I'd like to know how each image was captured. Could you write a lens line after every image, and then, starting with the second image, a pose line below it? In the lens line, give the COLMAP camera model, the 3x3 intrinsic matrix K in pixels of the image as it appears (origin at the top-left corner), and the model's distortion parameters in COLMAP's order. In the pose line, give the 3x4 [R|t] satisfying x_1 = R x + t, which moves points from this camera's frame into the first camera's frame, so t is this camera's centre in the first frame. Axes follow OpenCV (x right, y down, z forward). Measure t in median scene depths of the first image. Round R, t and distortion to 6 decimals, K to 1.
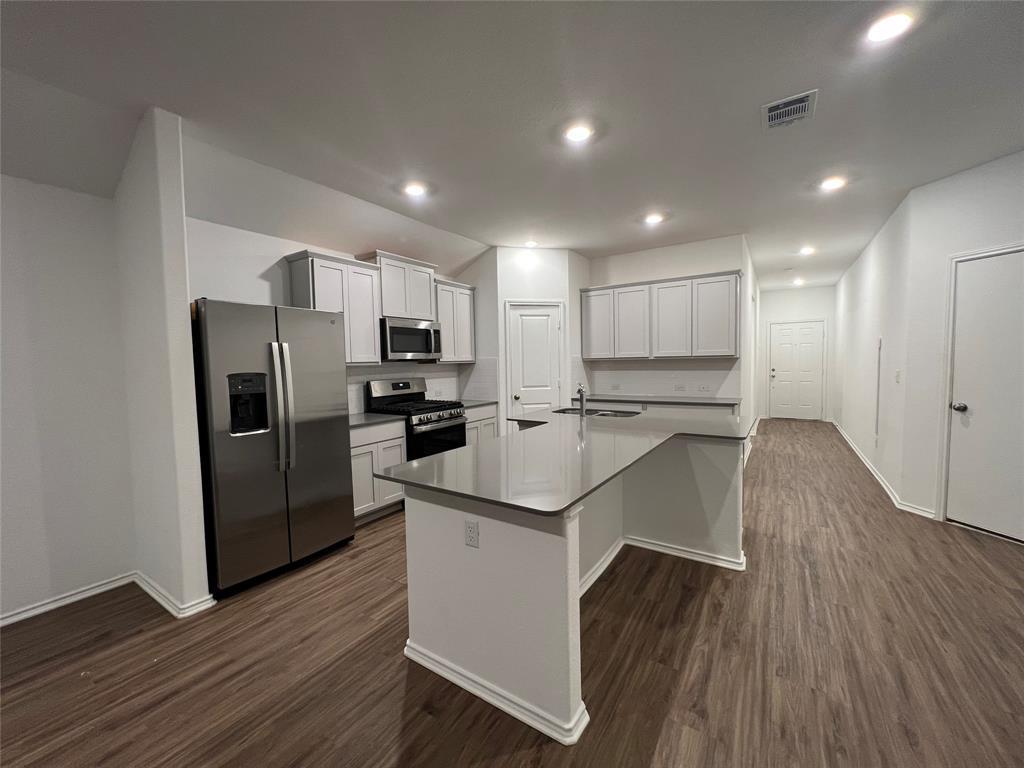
lens RADIAL K [[409.1, 0, 512.0], [0, 409.1, 384.0], [0, 0, 1]] dist [0.000532, -0.000086]
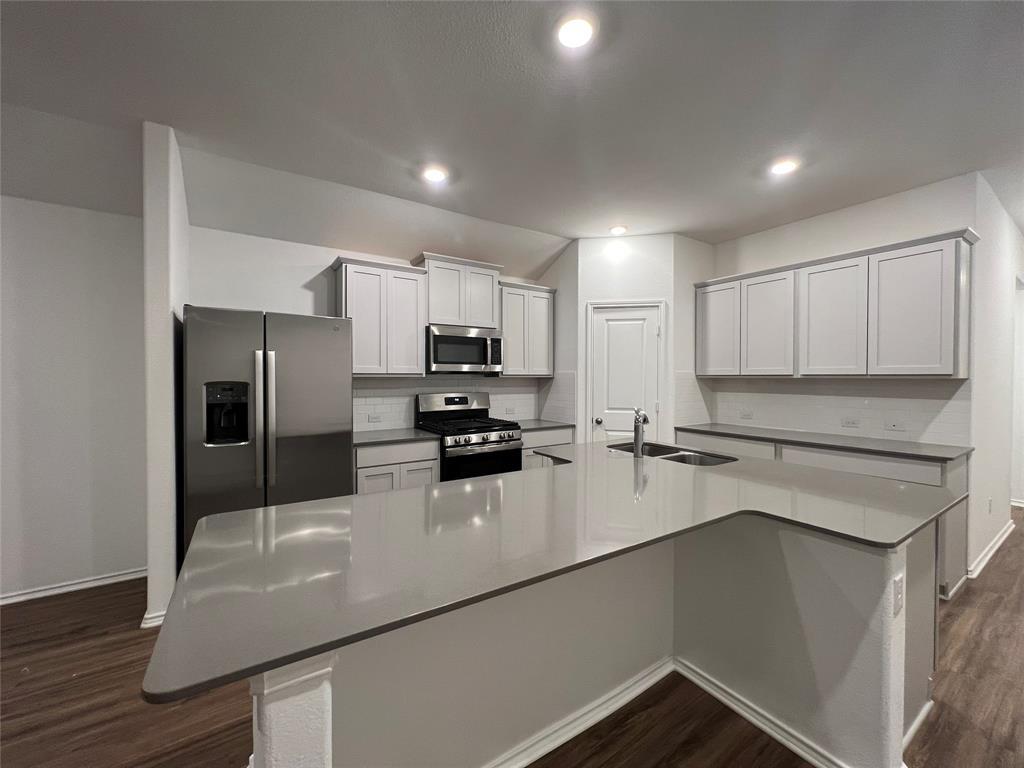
lens RADIAL K [[409.1, 0, 512.0], [0, 409.1, 384.0], [0, 0, 1]] dist [0.000532, -0.000086]
pose [[0.919495, 0.029562, -0.391989, 0.194210], [-0.043198, 0.998728, -0.026009, -0.014282], [0.390722, 0.040848, 0.919602, 0.213960]]
